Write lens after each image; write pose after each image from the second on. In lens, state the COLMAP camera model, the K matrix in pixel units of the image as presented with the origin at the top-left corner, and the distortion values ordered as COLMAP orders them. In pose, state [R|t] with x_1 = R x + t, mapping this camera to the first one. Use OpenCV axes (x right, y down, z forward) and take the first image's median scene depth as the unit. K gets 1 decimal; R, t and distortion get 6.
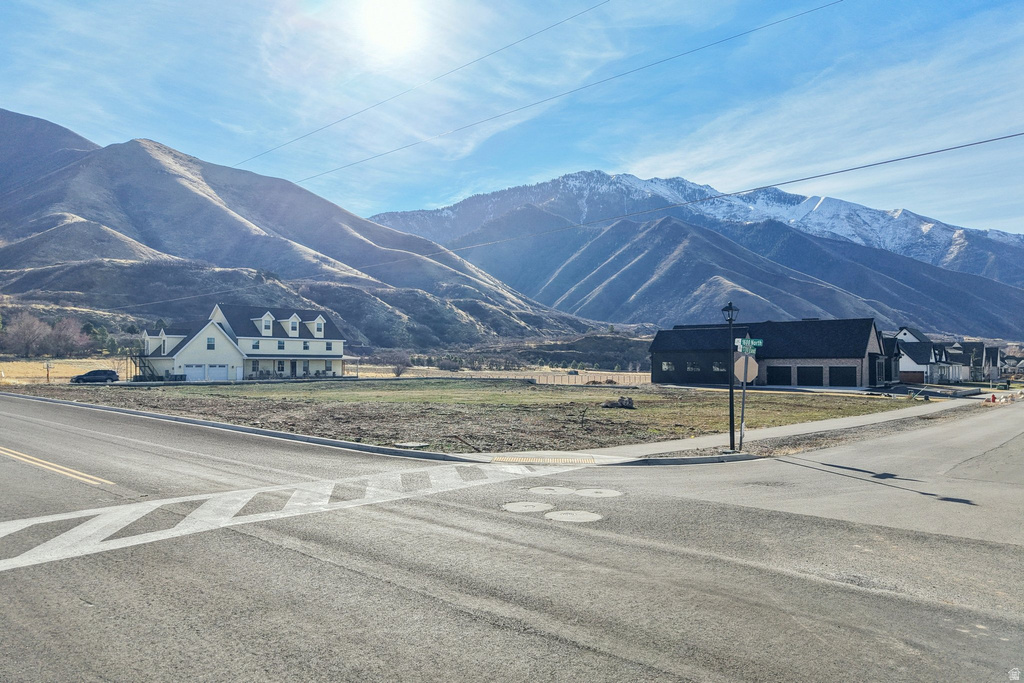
lens RADIAL K [[686.4, 0, 509.8], [0, 686.4, 346.1], [0, 0, 1]] dist [0.040648, -0.063880]
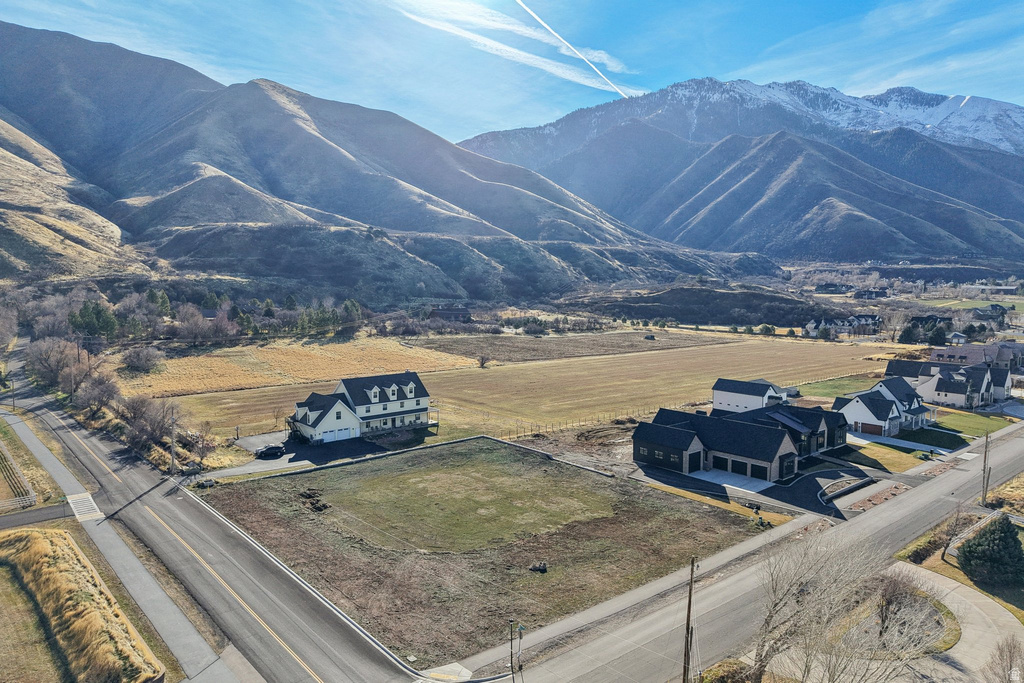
lens RADIAL K [[686.1, 0, 510.9], [0, 686.1, 340.7], [0, 0, 1]] dist [0.027874, -0.033738]
pose [[0.988875, 0.011384, -0.148313, 0.014904], [0.005680, 0.993450, 0.114124, -0.032866], [0.148641, -0.113696, 0.982333, -0.037670]]
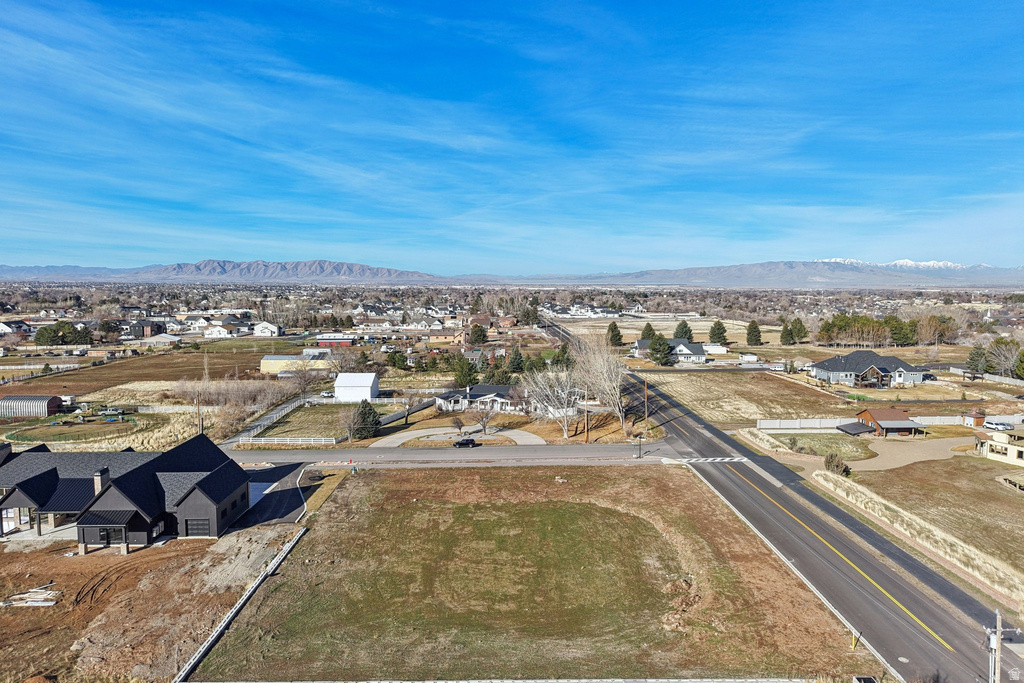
lens RADIAL K [[685.6, 0, 521.8], [0, 685.6, 322.8], [0, 0, 1]] dist [-0.003481, -0.005732]
pose [[-0.678510, -0.049054, 0.732952, -0.071791], [-0.021338, 0.998663, 0.047084, -0.028066], [-0.734281, 0.016307, -0.678650, 0.122481]]
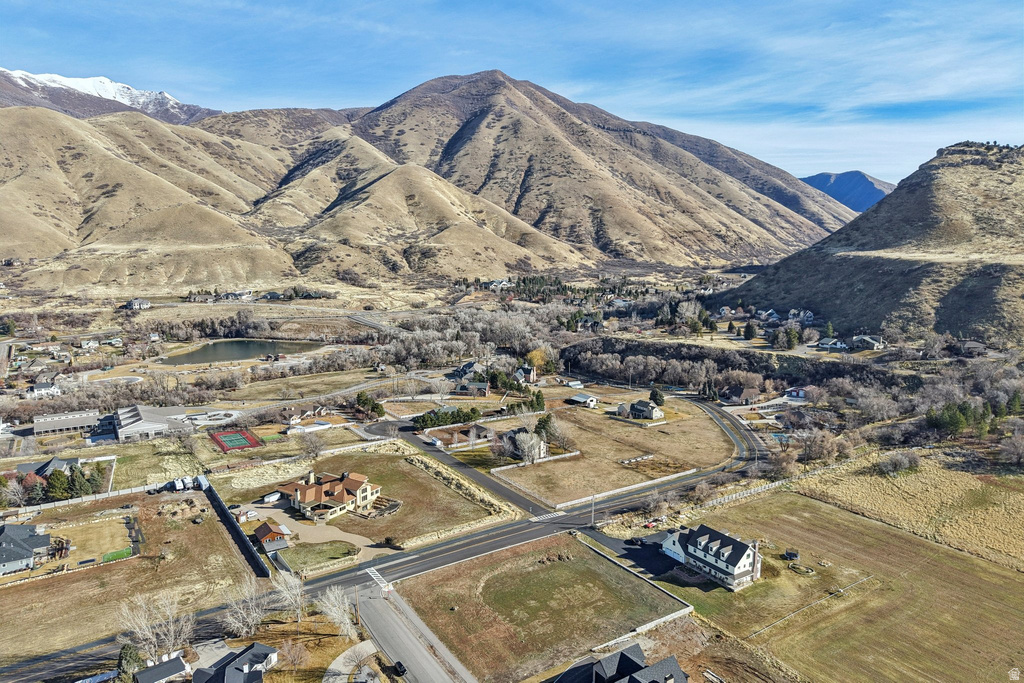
lens RADIAL K [[685.8, 0, 508.2], [0, 685.8, 341.0], [0, 0, 1]] dist [0.006510, -0.003175]
pose [[-0.275661, 0.144980, -0.950259, 0.177947], [0.019629, 0.989203, 0.145228, -0.100404], [0.961055, 0.021381, -0.275531, 0.107642]]
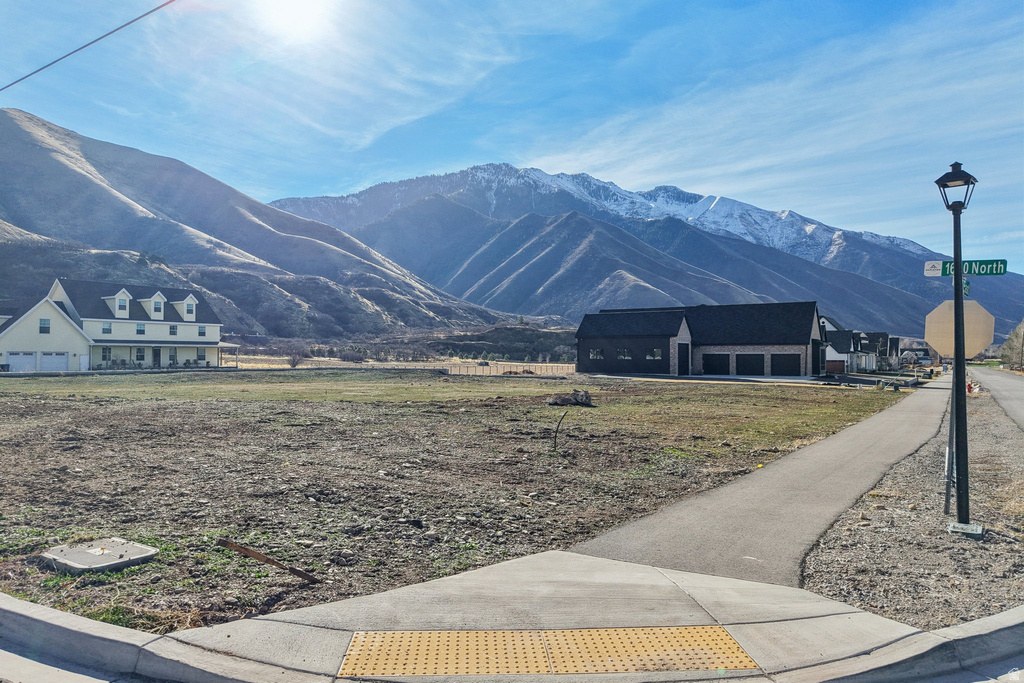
lens RADIAL K [[686.1, 0, 510.9], [0, 686.1, 340.7], [0, 0, 1]] dist [0.027874, -0.033738]
pose [[0.990830, 0.003165, 0.135075, -0.000027], [-0.003733, 0.999985, 0.003952, 0.000826], [-0.135060, -0.004420, 0.990828, 0.012350]]
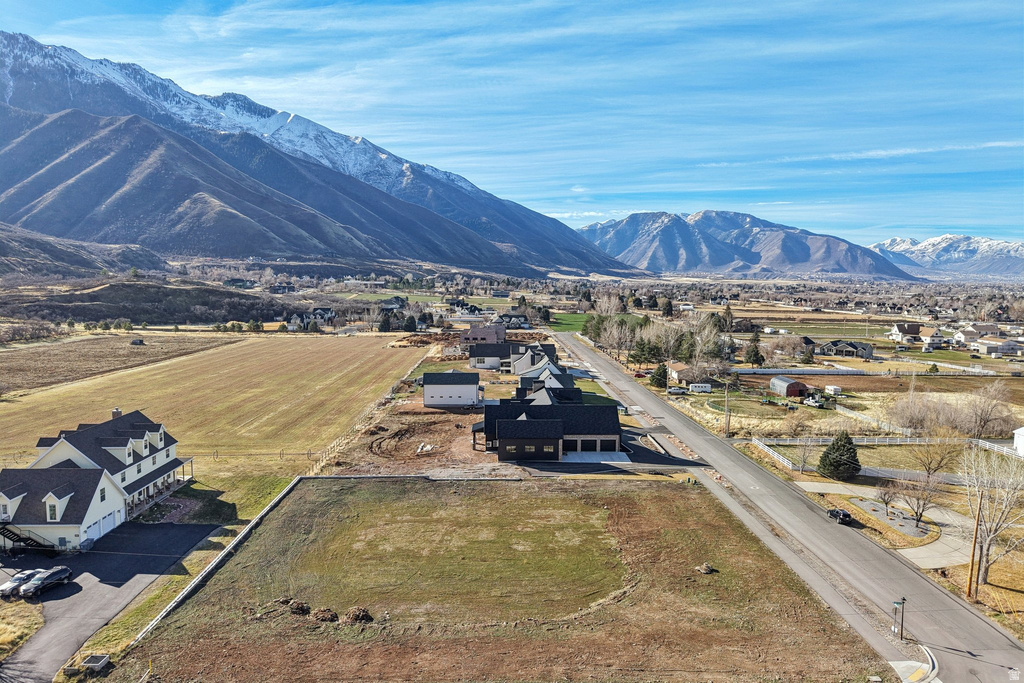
lens RADIAL K [[687.2, 0, 512.0], [0, 687.2, 341.5], [0, 0, 1]] dist [0.008566, -0.005574]
pose [[0.738924, -0.062019, 0.670929, -0.063066], [-0.021225, 0.993118, 0.115177, -0.031930], [-0.673455, -0.099347, 0.732522, -0.000741]]
